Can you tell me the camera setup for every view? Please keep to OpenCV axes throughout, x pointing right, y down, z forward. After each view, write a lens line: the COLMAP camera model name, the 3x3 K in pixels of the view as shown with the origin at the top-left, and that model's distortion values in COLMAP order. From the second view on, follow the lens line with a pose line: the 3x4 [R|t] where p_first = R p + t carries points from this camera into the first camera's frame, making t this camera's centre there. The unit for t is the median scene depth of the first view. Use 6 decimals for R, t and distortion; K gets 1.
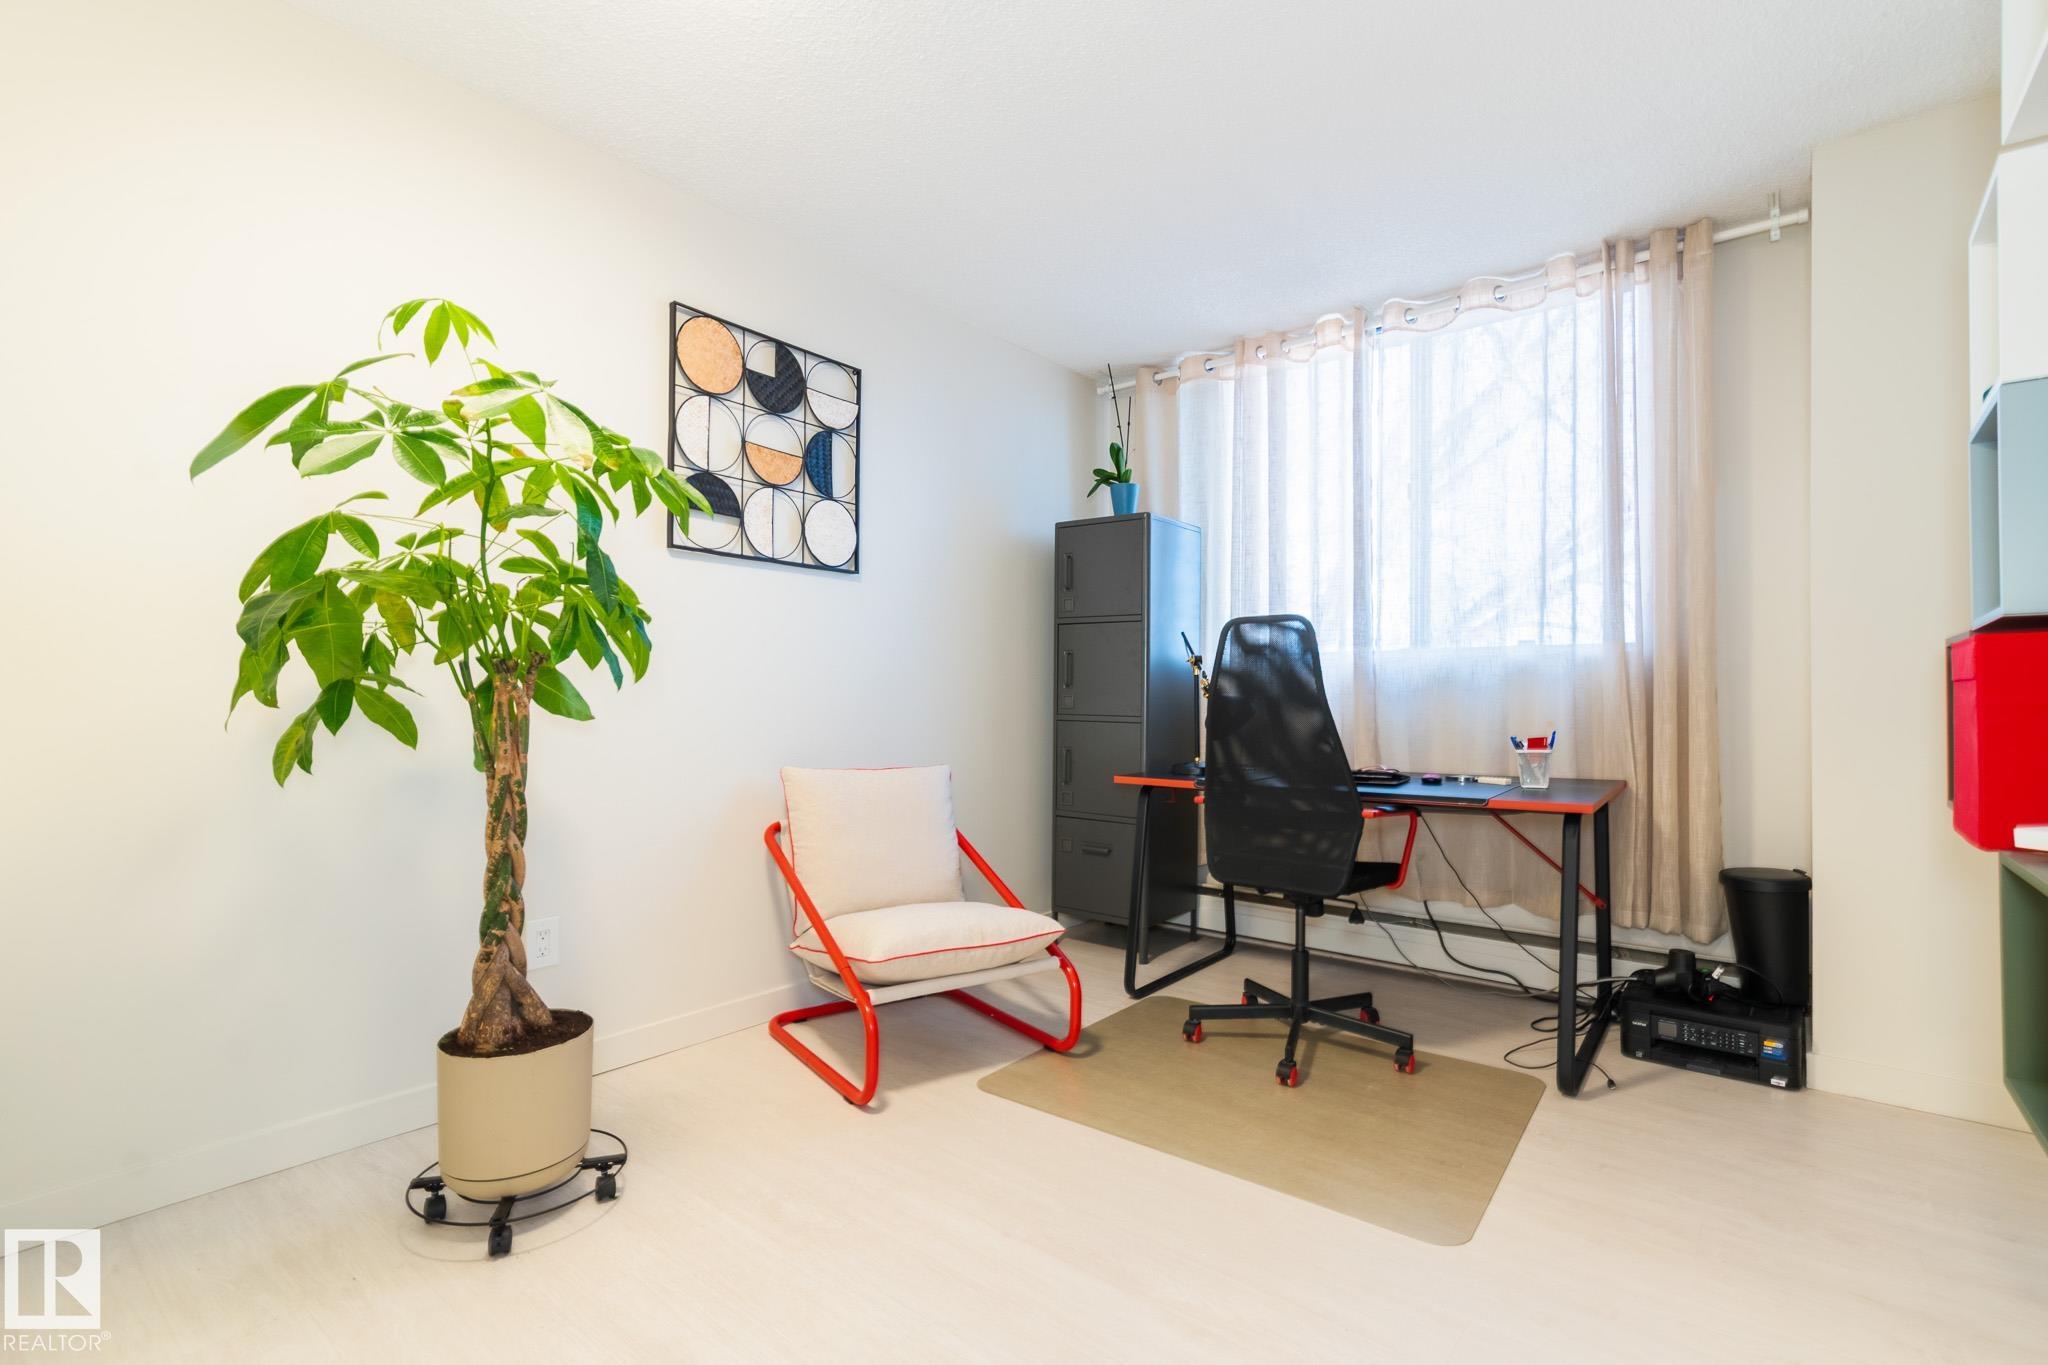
lens RADIAL K [[942.2, 0, 1031.1], [0, 942.2, 693.8], [0, 0, 1]] dist [0.000206, 0.000144]
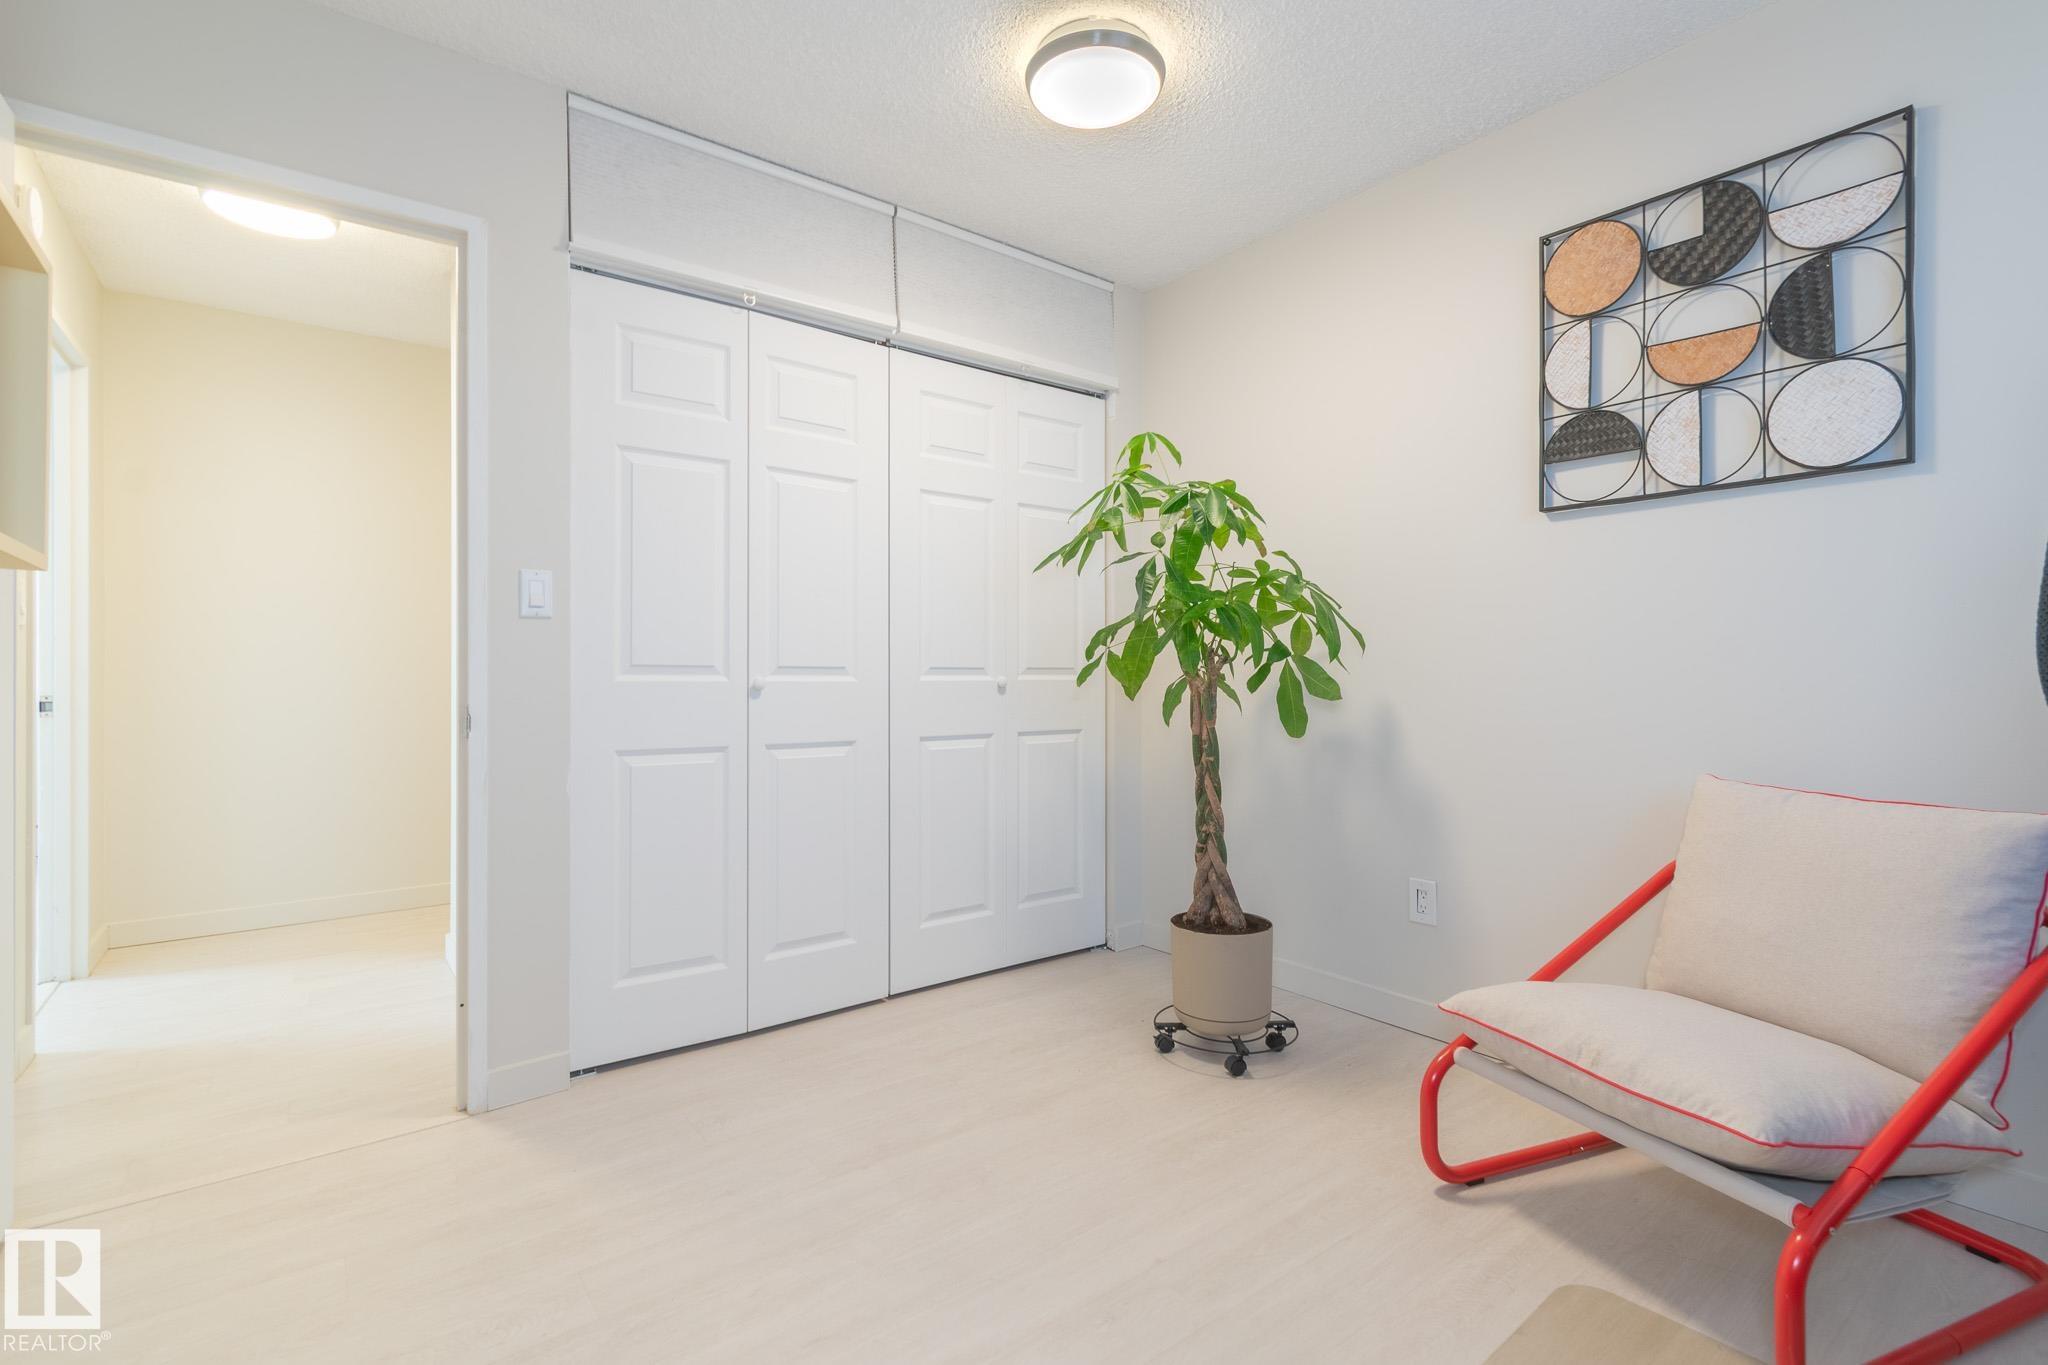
lens RADIAL K [[942.2, 0, 1029.0], [0, 942.2, 678.7], [0, 0, 1]] dist [0.000206, 0.000144]
pose [[-0.218646, -0.005622, -0.975788, 0.546480], [0.010300, 0.999914, -0.008069, 0.004585], [0.975750, -0.011815, -0.218569, 0.655691]]
